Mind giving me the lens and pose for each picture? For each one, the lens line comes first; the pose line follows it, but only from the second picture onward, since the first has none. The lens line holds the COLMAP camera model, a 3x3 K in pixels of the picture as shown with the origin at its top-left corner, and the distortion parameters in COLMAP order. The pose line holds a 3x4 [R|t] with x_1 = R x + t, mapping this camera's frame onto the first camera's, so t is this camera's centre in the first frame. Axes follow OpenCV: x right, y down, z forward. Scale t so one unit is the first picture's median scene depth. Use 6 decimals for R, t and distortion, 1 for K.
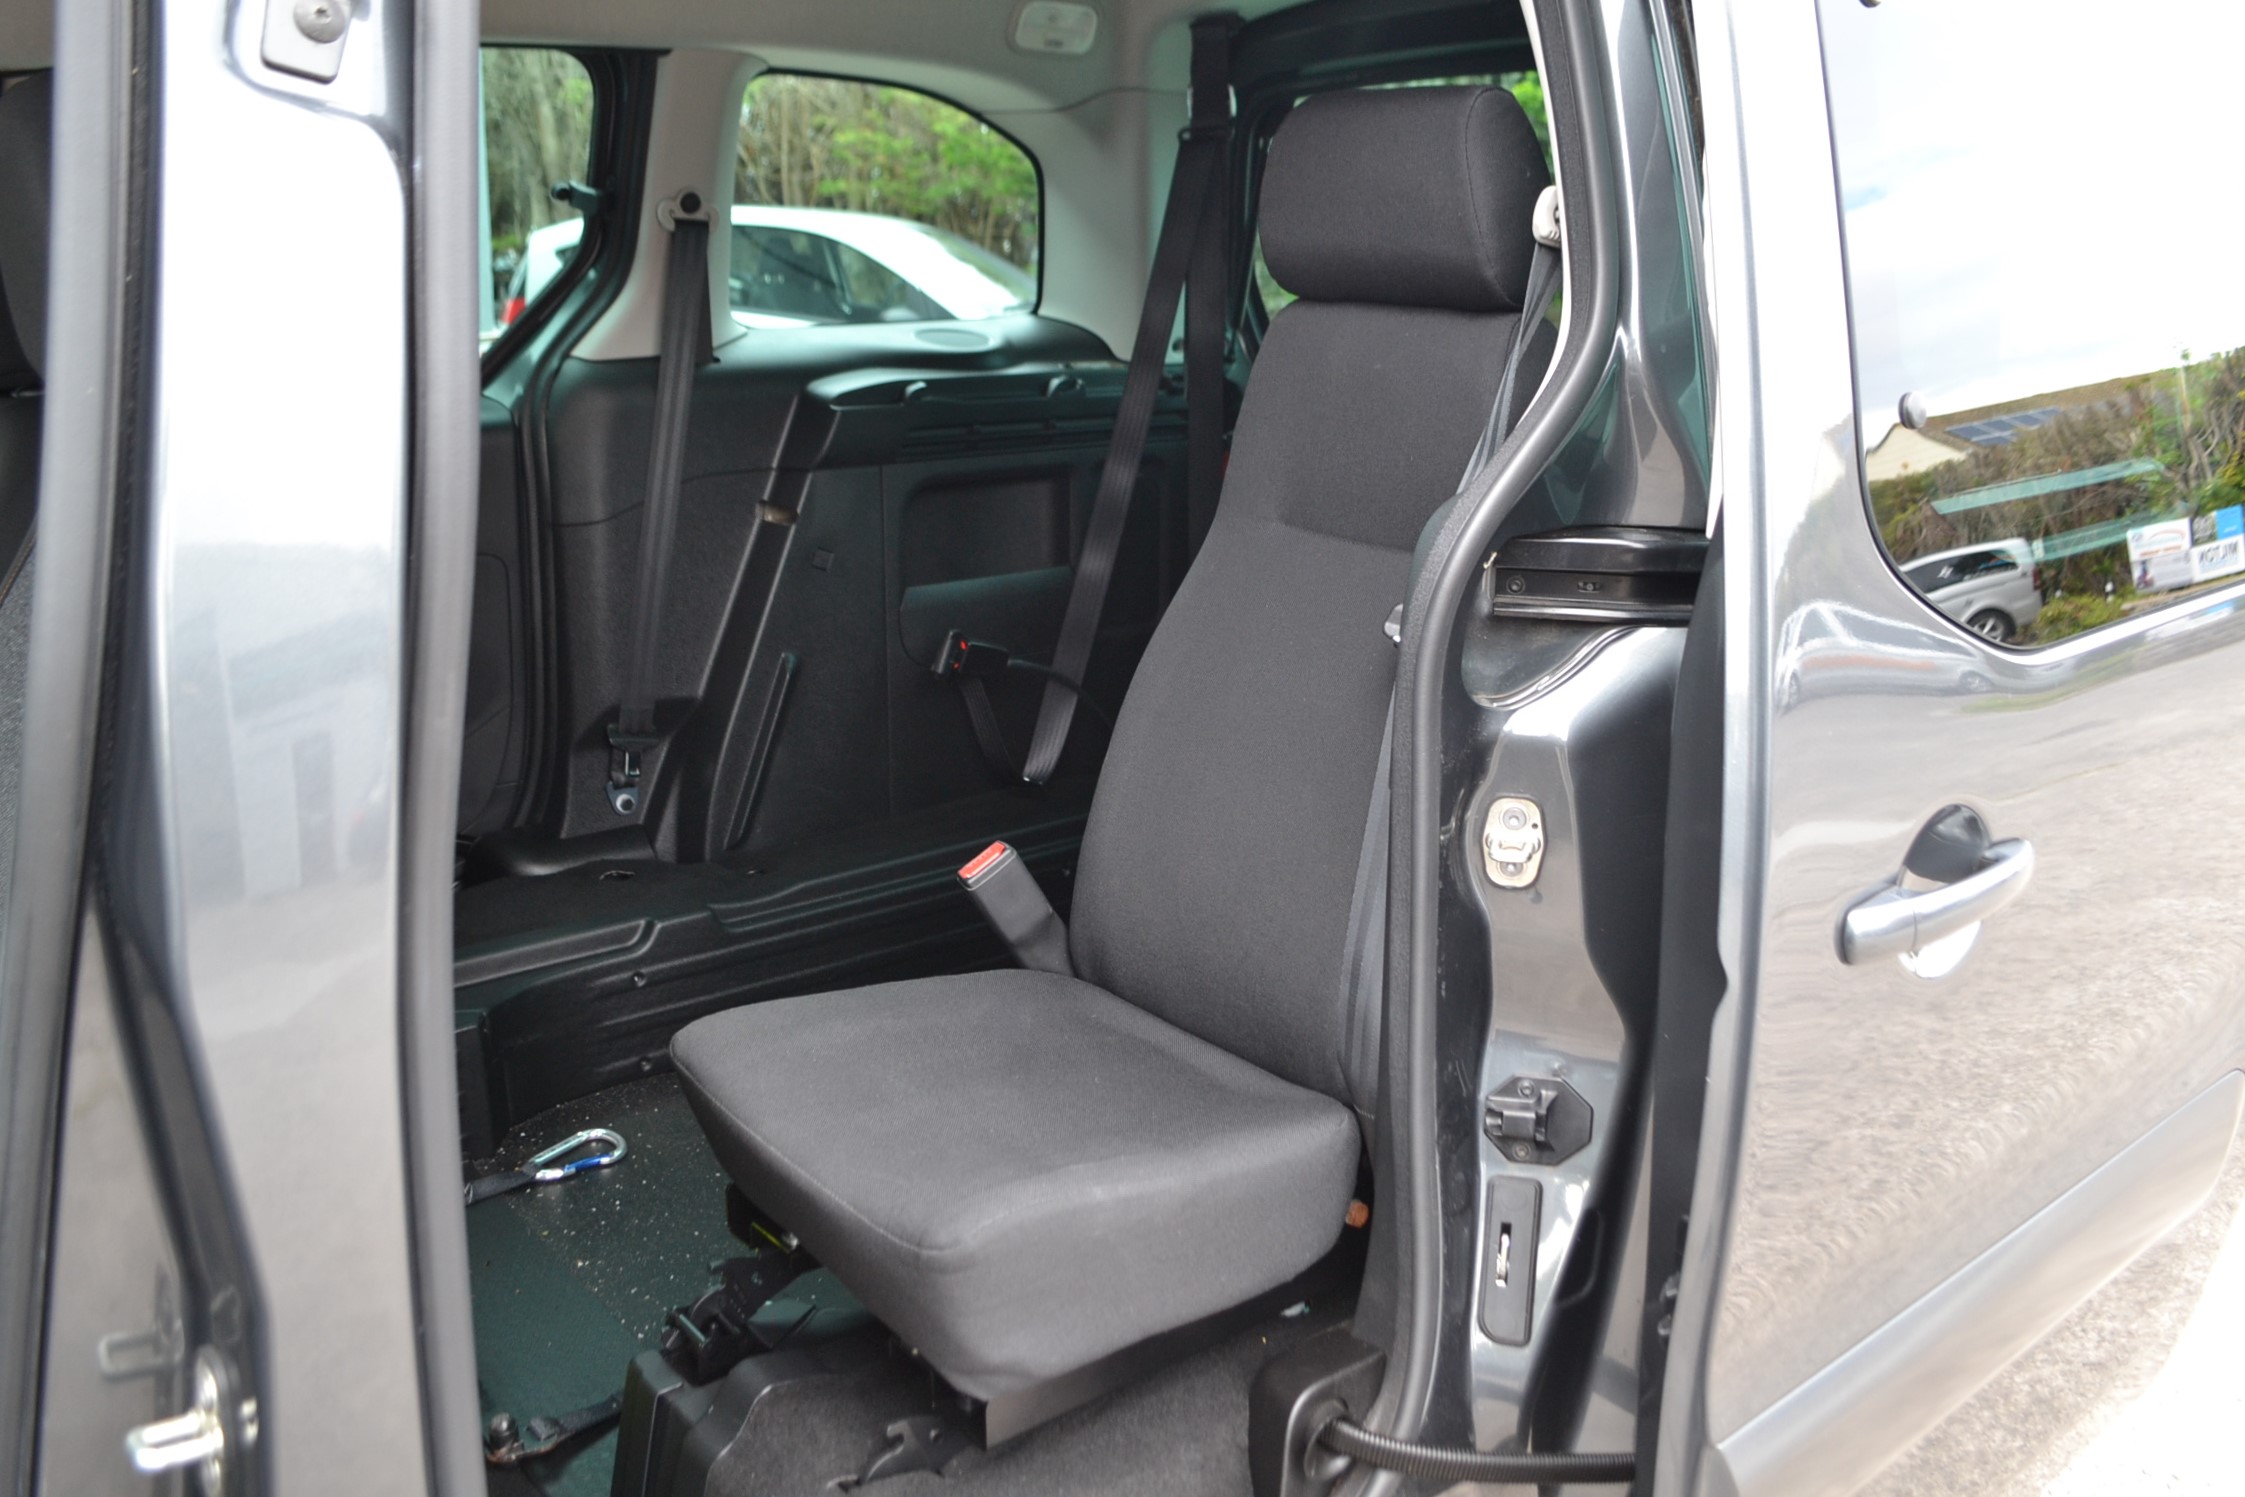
lens RADIAL K [[1850.4, 0, 1122.7], [0, 1850.4, 719.4], [0, 0, 1]] dist [-0.075984, -0.001282]
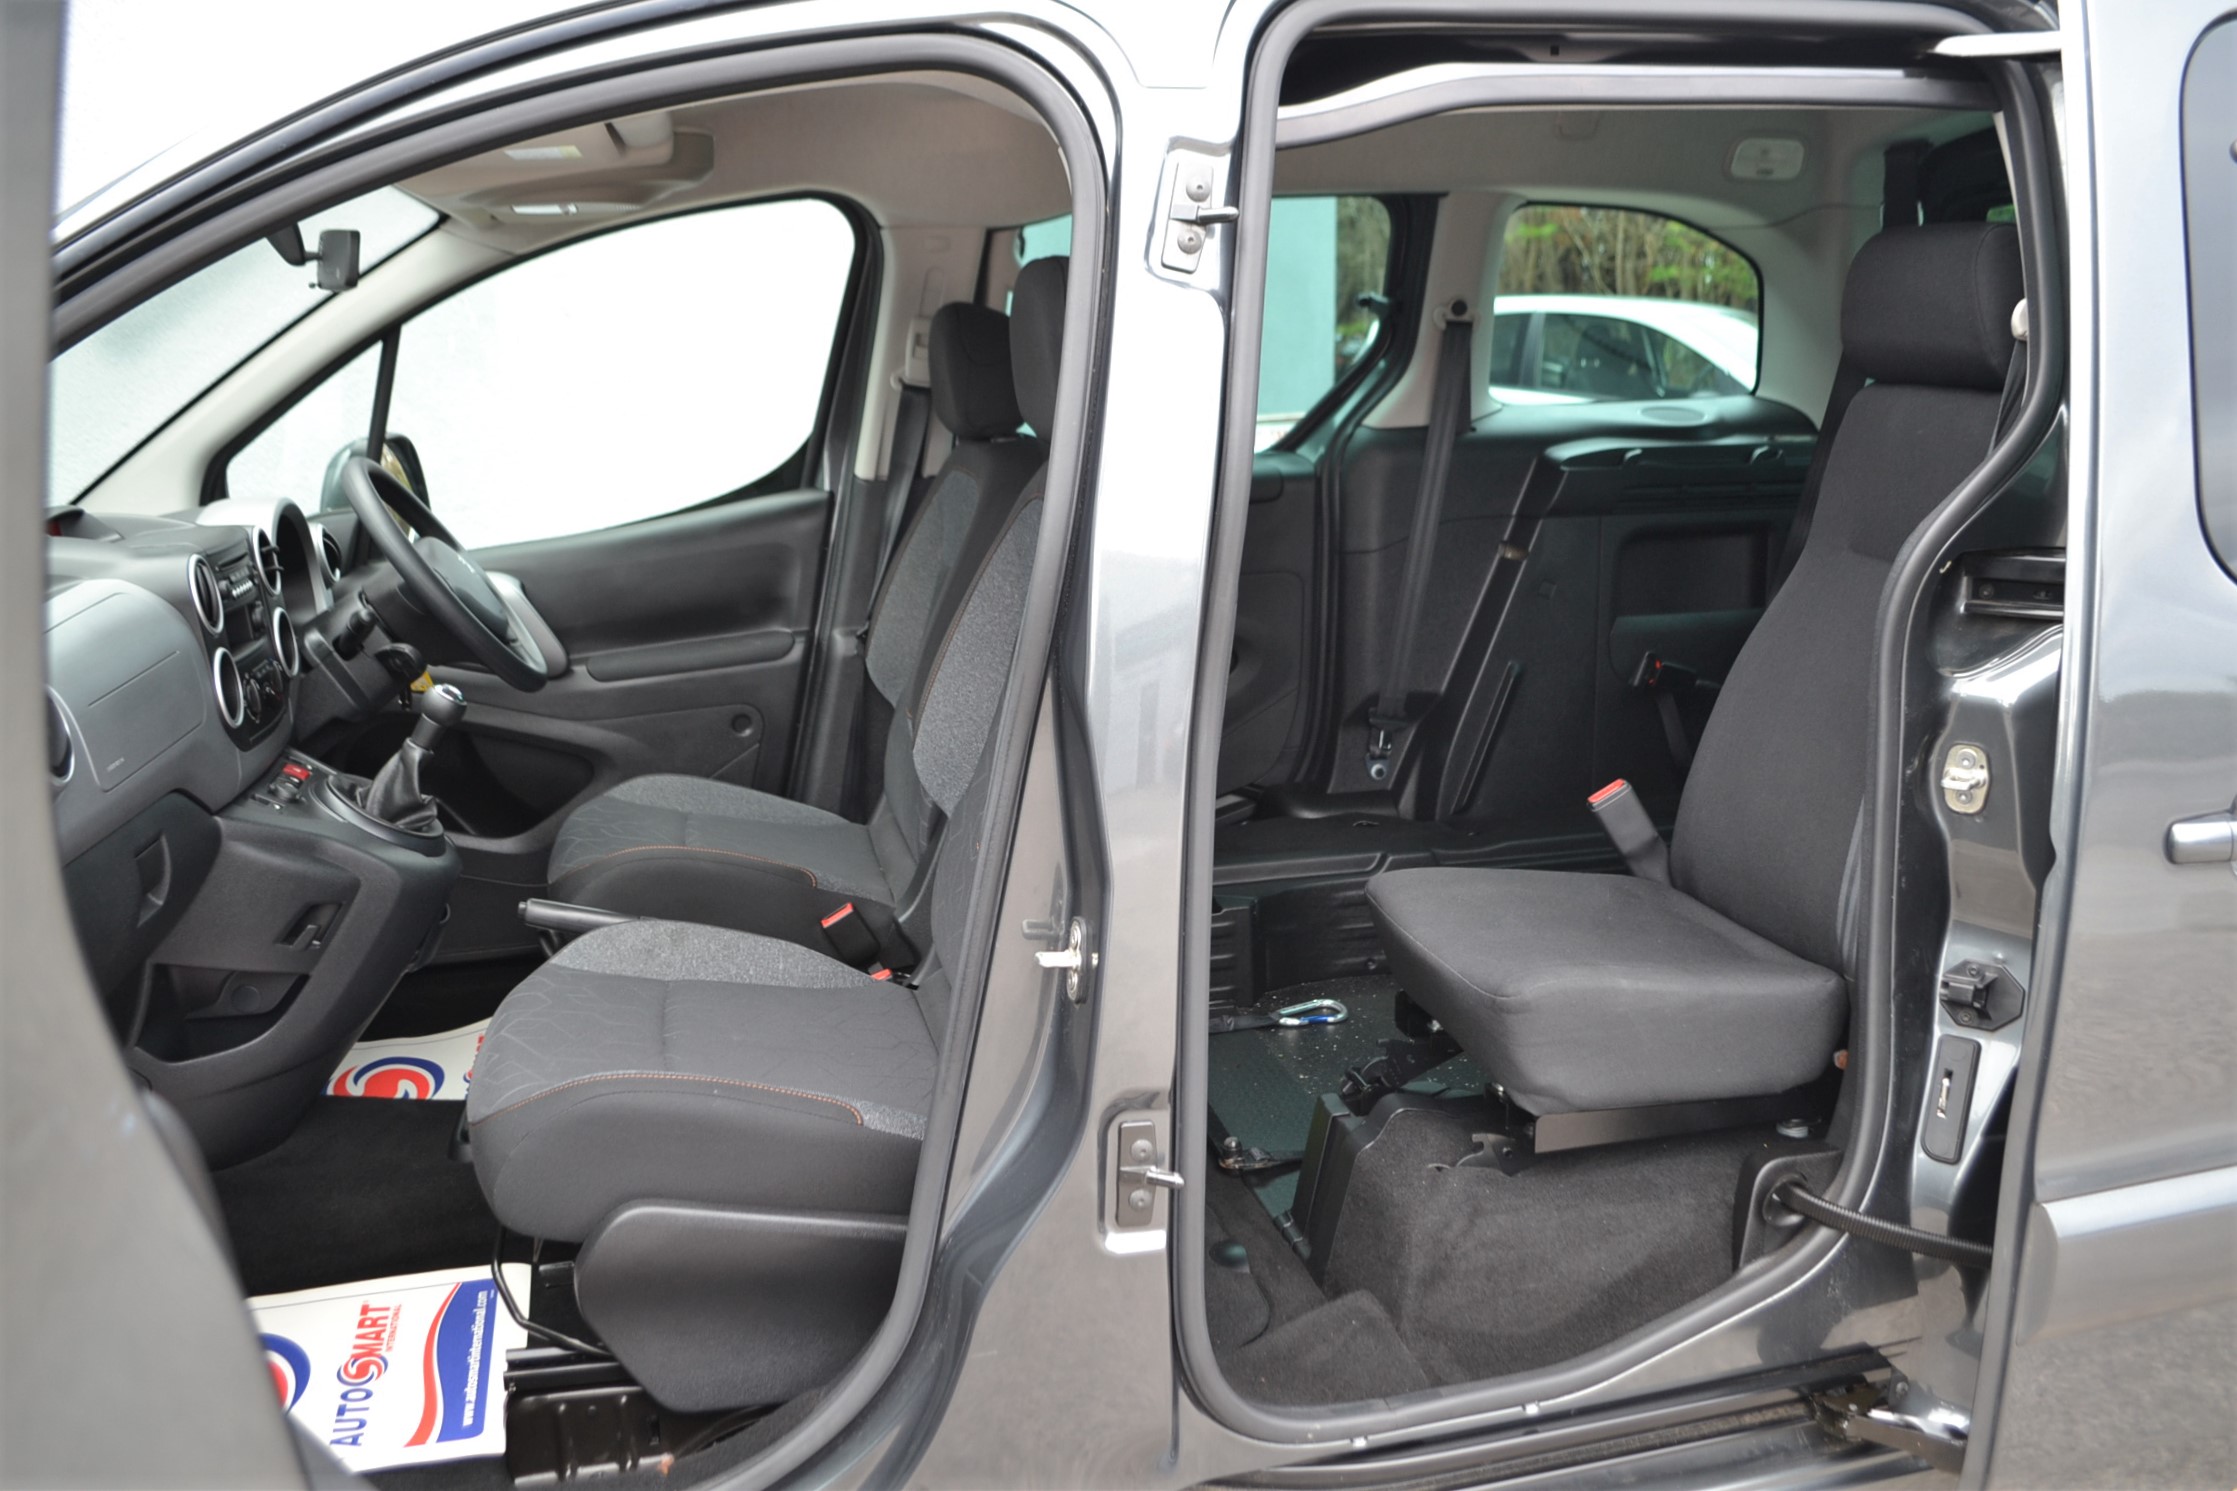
lens RADIAL K [[1843.8, 0, 1118.7], [0, 1843.8, 716.5], [0, 0, 1]] dist [-0.075984, -0.001282]
pose [[0.902715, 0.066784, -0.425024, 0.117145], [-0.085560, 0.996014, -0.025219, 0.059200], [0.421645, 0.059131, 0.904831, -0.258029]]
